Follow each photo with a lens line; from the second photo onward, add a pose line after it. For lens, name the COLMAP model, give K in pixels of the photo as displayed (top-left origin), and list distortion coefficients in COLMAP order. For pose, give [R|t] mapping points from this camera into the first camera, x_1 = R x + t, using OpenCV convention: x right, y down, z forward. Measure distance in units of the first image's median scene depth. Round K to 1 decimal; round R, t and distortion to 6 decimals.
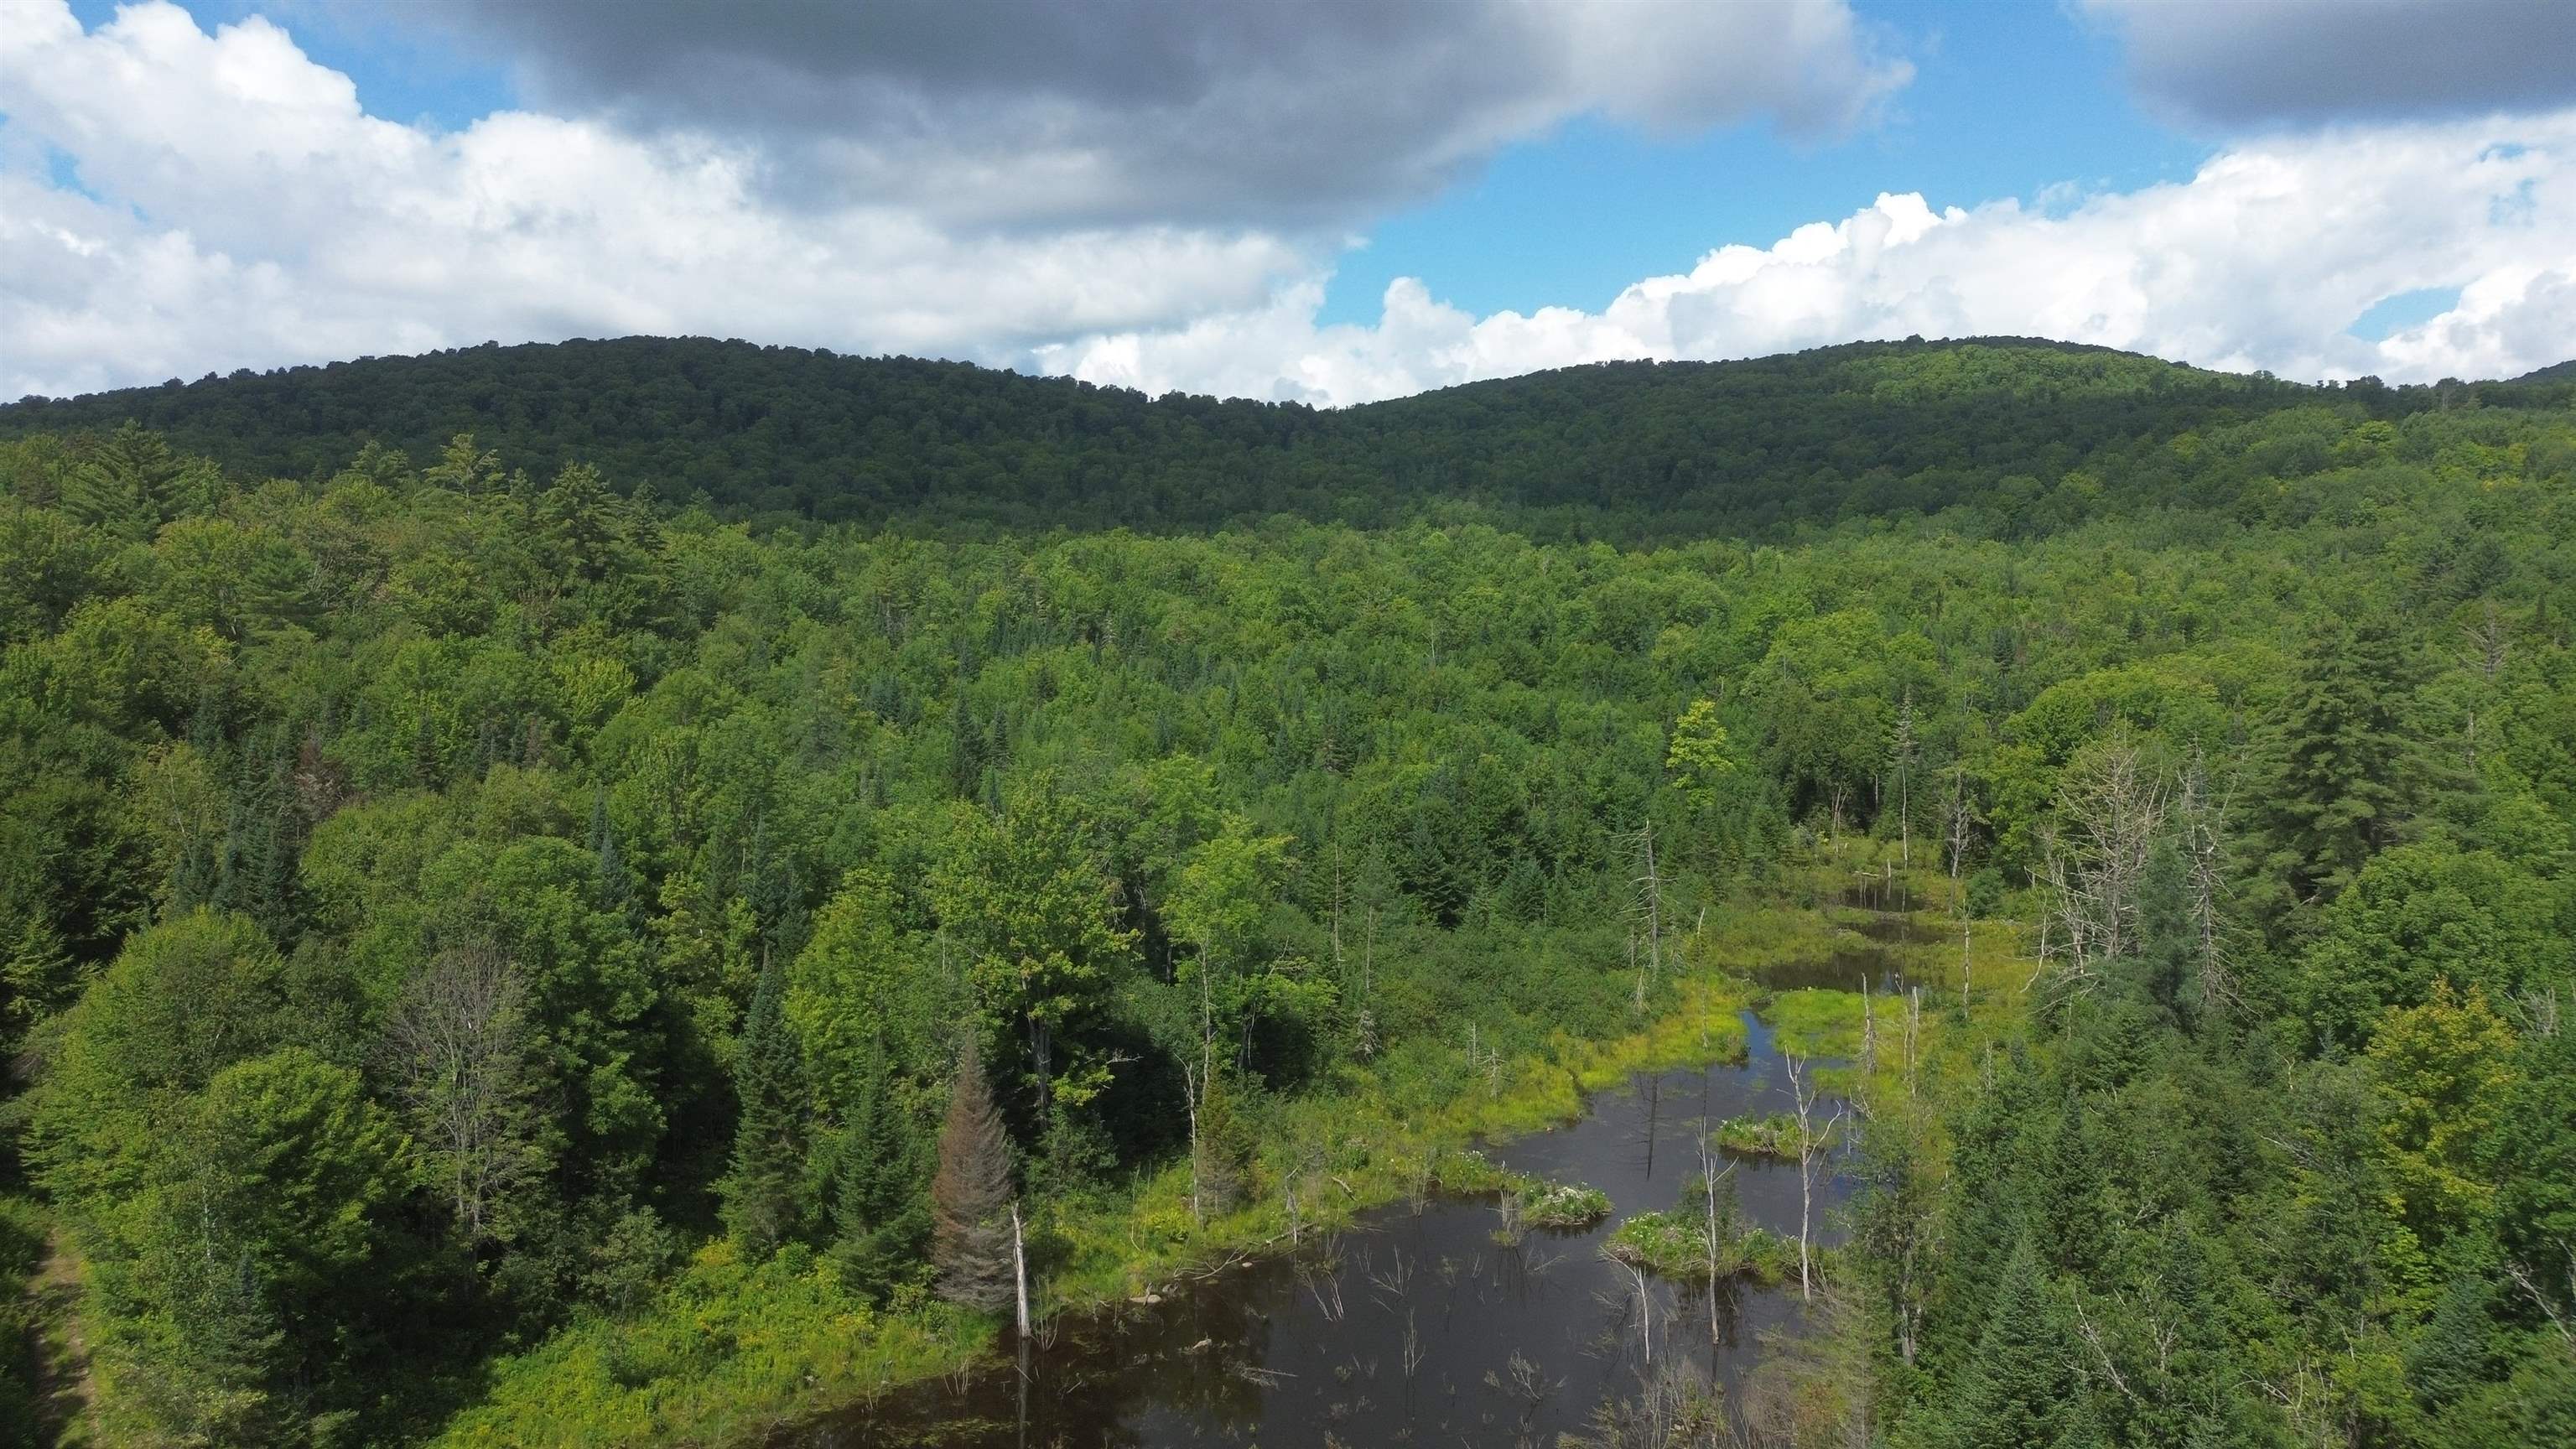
lens RADIAL K [[1813.5, 0, 1284.7], [0, 1813.5, 719.3], [0, 0, 1]] dist [0.076377, -0.085907]
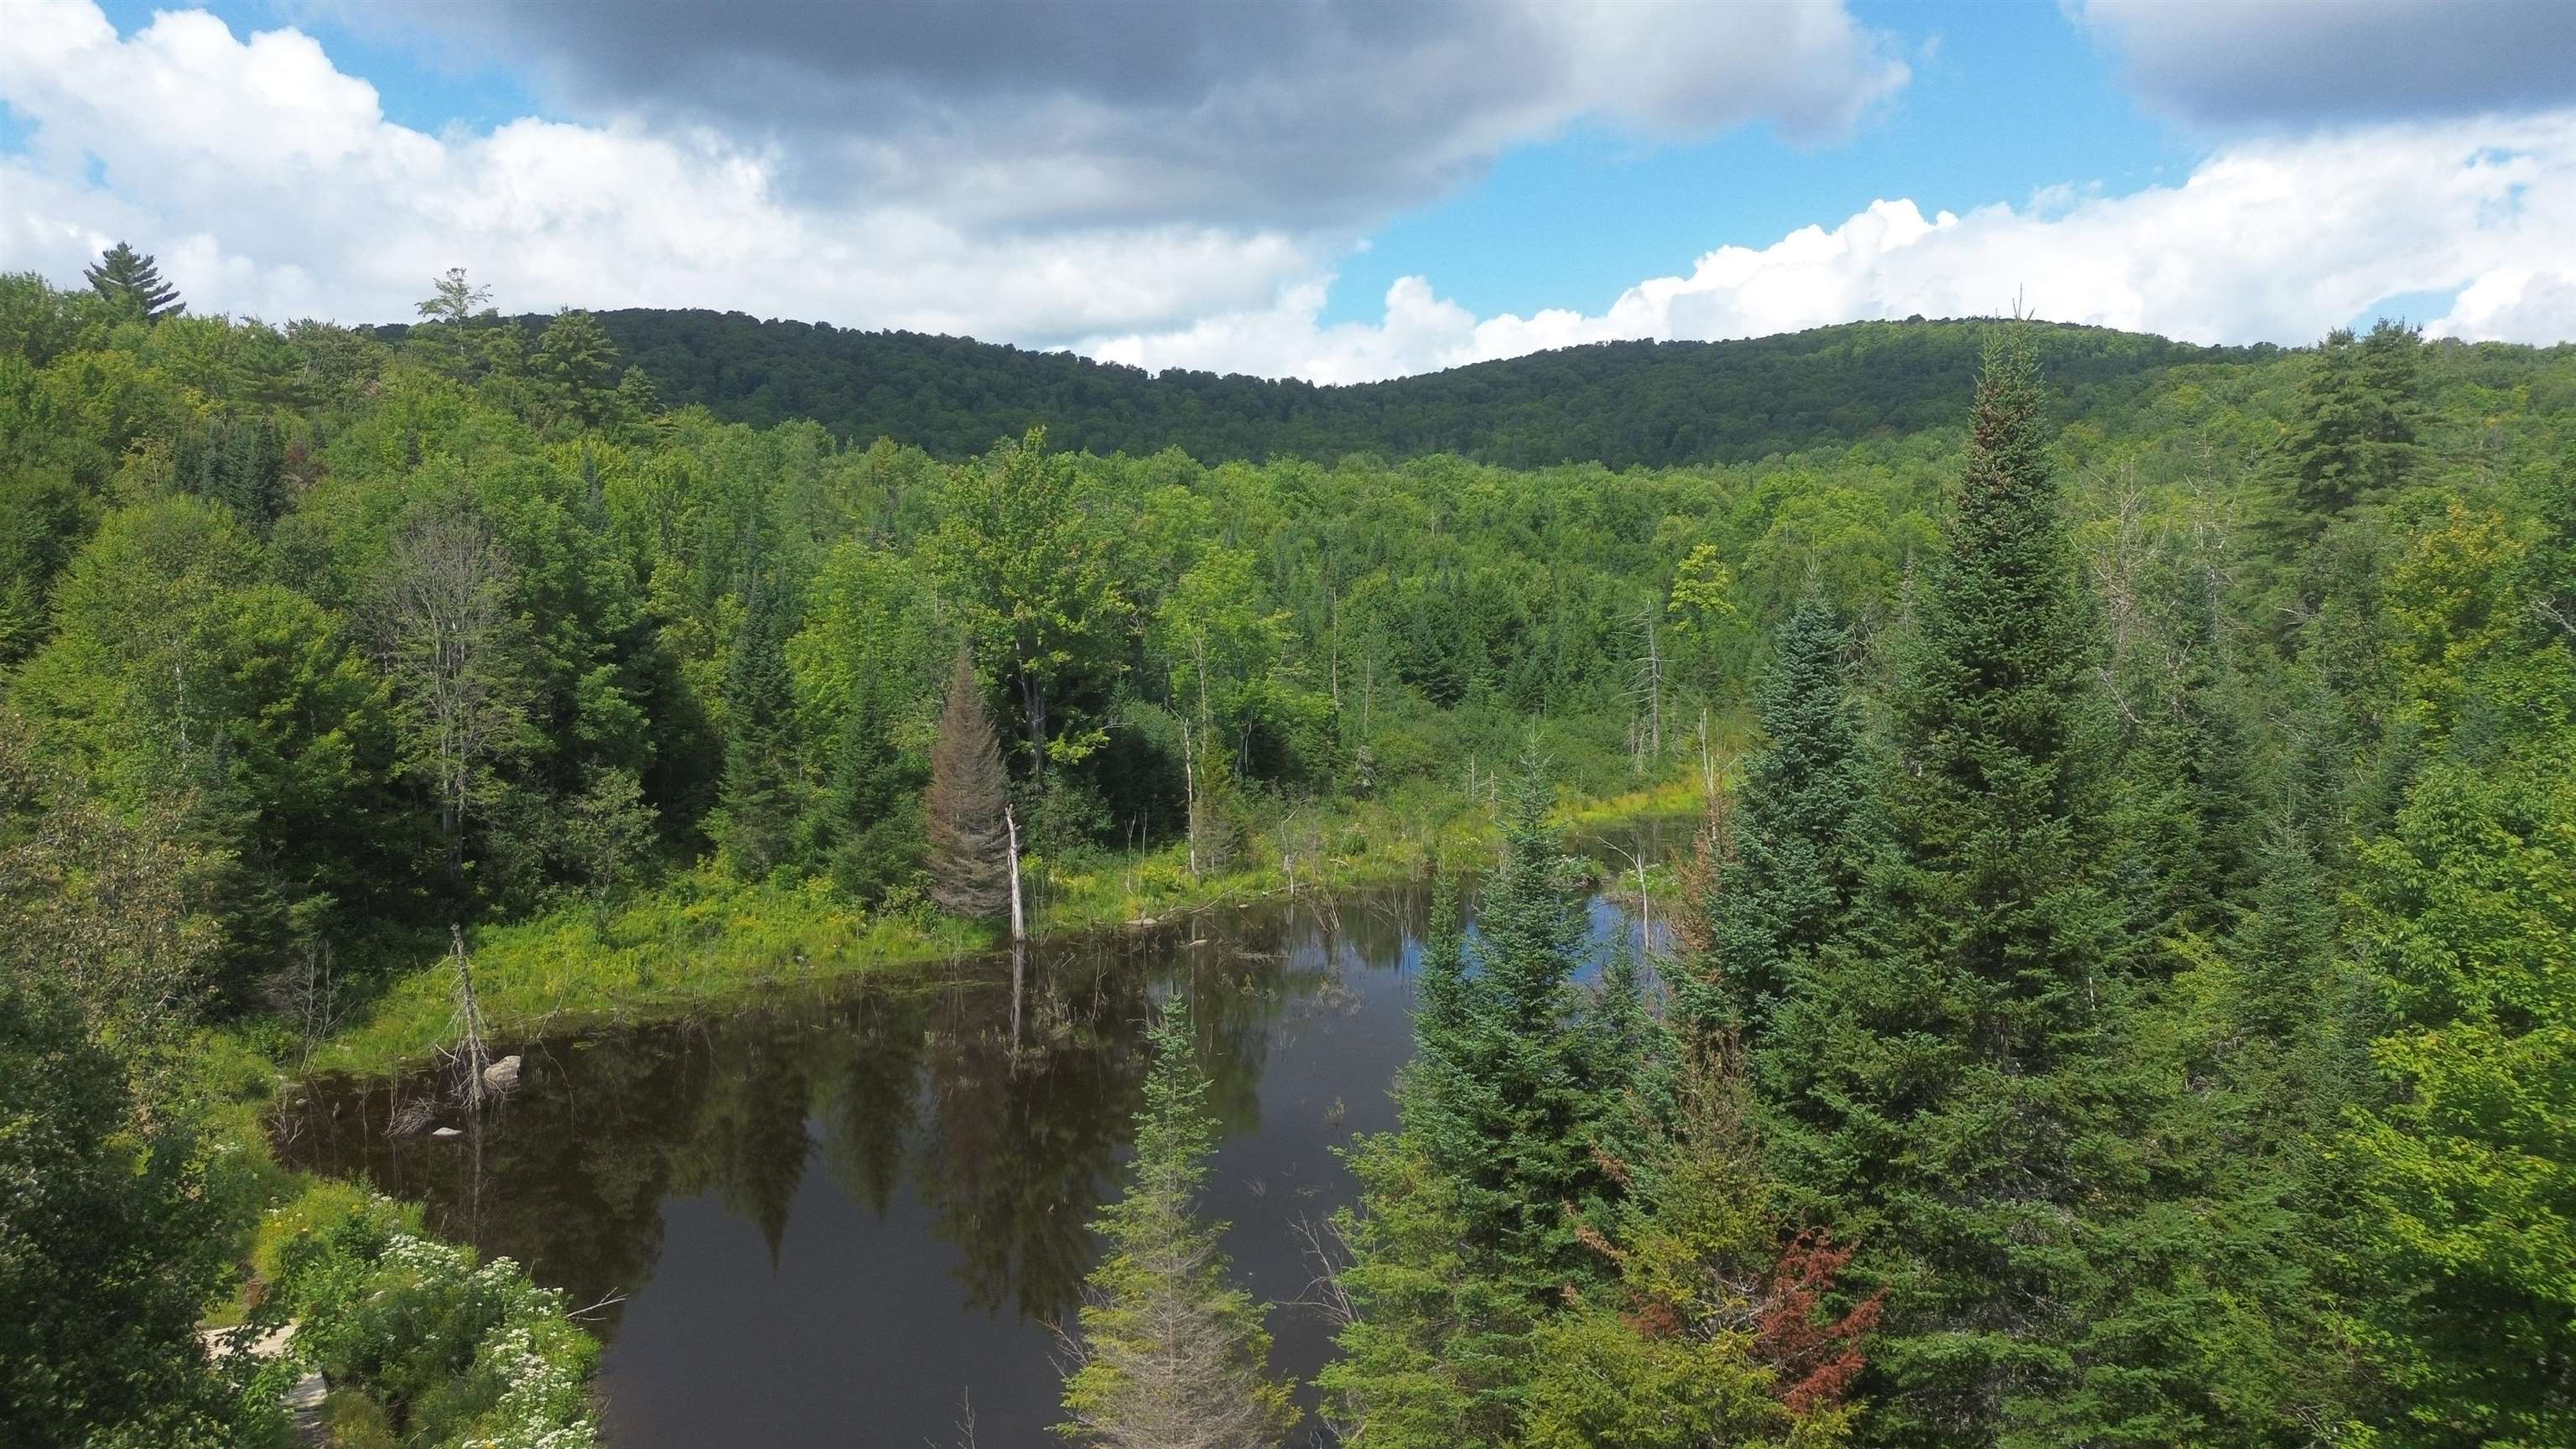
lens RADIAL K [[1813.5, 0, 1284.7], [0, 1813.5, 719.3], [0, 0, 1]] dist [0.076377, -0.085907]
pose [[1.000000, 0.000610, -0.000293, 0.001200], [-0.000611, 0.999999, -0.001180, 0.114852], [0.000292, 0.001180, 0.999999, 0.007908]]
